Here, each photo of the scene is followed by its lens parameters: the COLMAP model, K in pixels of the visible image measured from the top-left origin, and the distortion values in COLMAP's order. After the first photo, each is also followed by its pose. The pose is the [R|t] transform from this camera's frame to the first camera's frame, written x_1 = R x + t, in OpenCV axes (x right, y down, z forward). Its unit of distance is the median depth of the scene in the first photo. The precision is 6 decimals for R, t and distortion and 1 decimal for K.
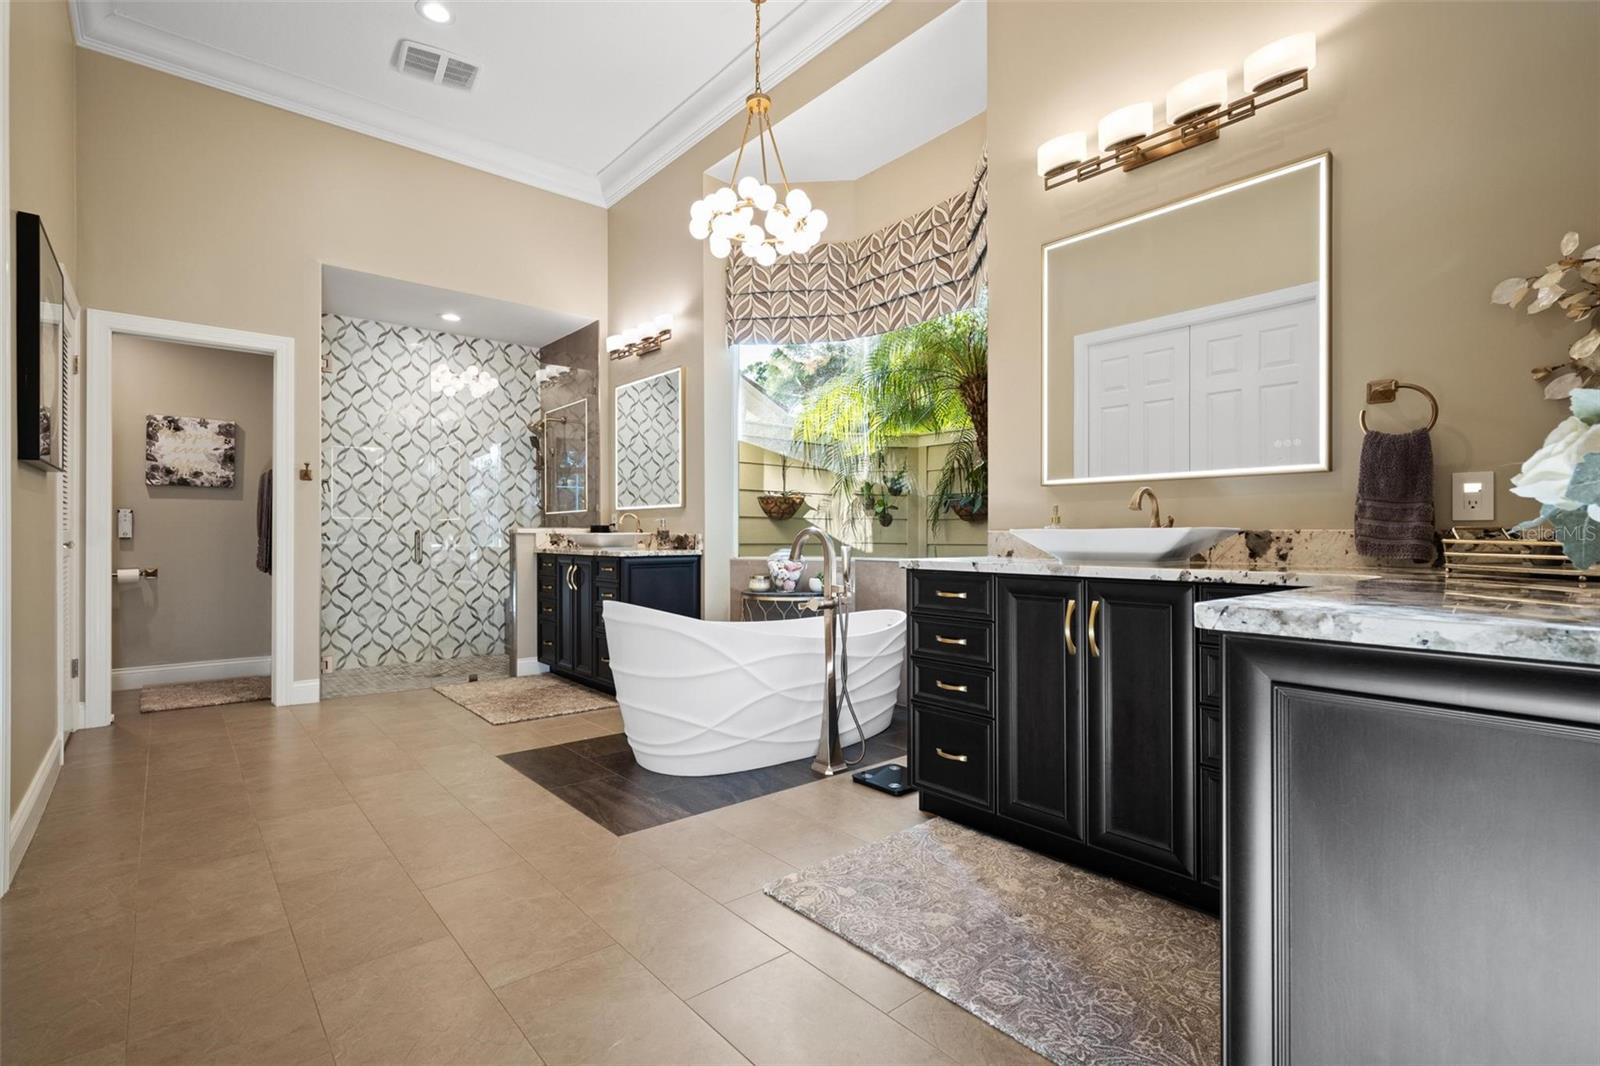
lens RADIAL K [[746.9, 0, 794.6], [0, 746.9, 532.9], [0, 0, 1]] dist [0.006351, -0.000294]
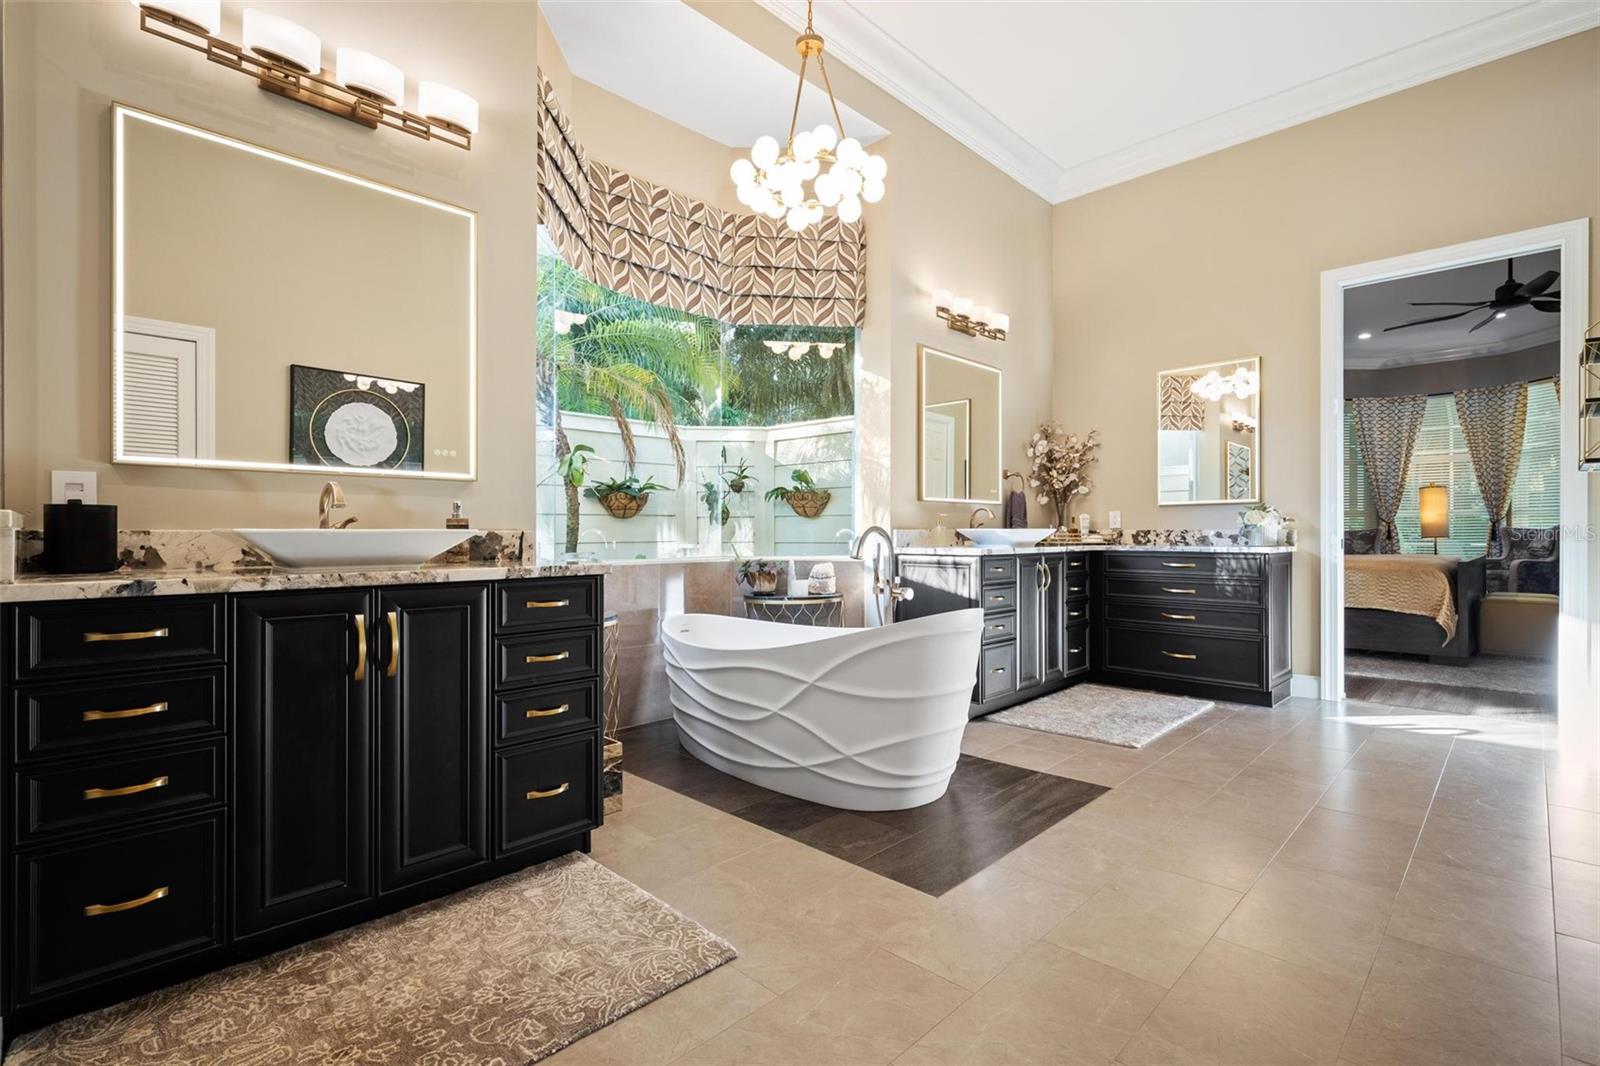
lens RADIAL K [[746.9, 0, 796.5], [0, 746.9, 536.1], [0, 0, 1]] dist [0.006351, -0.000294]
pose [[-0.091415, -0.000563, 0.995813, -0.515185], [0.000831, 0.999999, 0.000641, 0.003389], [-0.995813, 0.000886, -0.091414, 0.607060]]
